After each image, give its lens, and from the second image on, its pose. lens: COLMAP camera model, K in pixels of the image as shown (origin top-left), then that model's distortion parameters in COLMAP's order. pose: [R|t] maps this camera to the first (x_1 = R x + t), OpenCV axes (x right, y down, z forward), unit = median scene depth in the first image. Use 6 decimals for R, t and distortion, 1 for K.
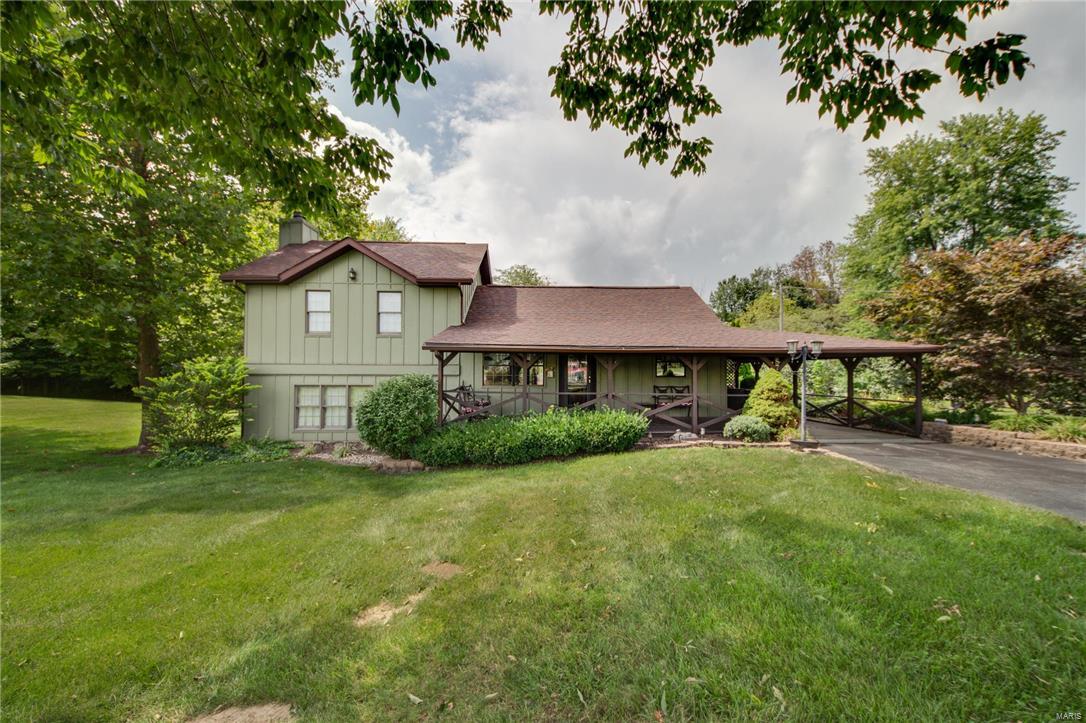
lens RADIAL K [[444.4, 0, 543.0], [0, 444.4, 361.5], [0, 0, 1]] dist [0.032867, 0.000014]
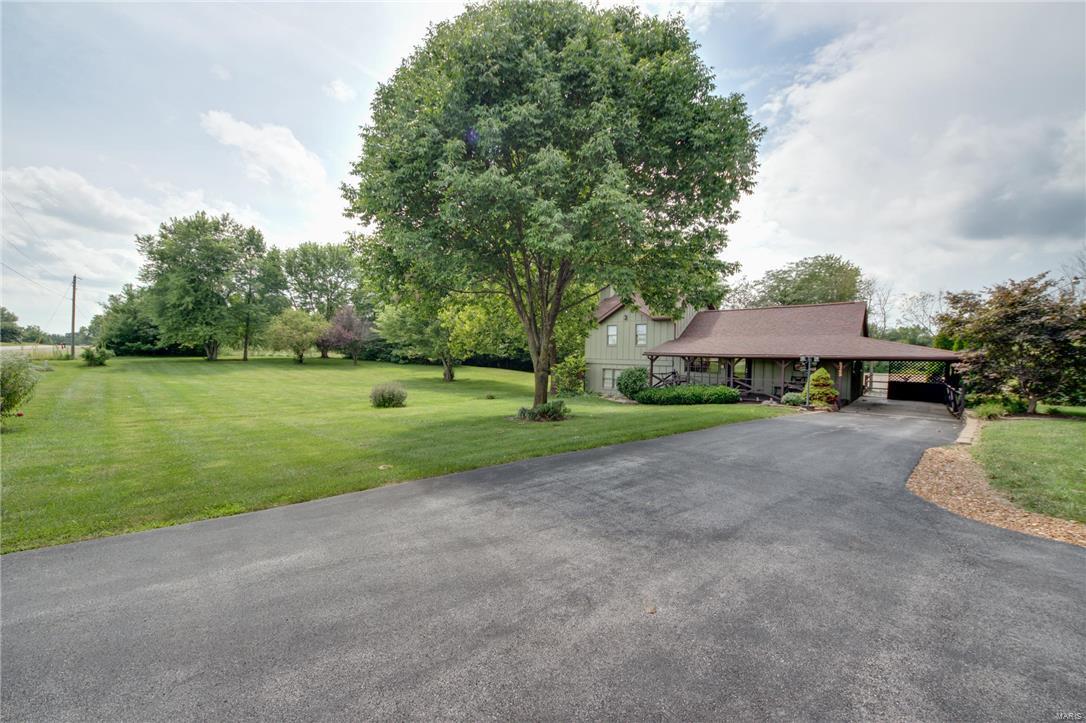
lens RADIAL K [[444.4, 0, 543.0], [0, 444.4, 361.5], [0, 0, 1]] dist [0.032867, 0.000014]
pose [[0.751413, 0.021747, -0.659474, 0.686608], [0.000782, 0.999427, 0.033848, -0.057695], [0.659832, -0.025950, 0.750965, -0.860815]]
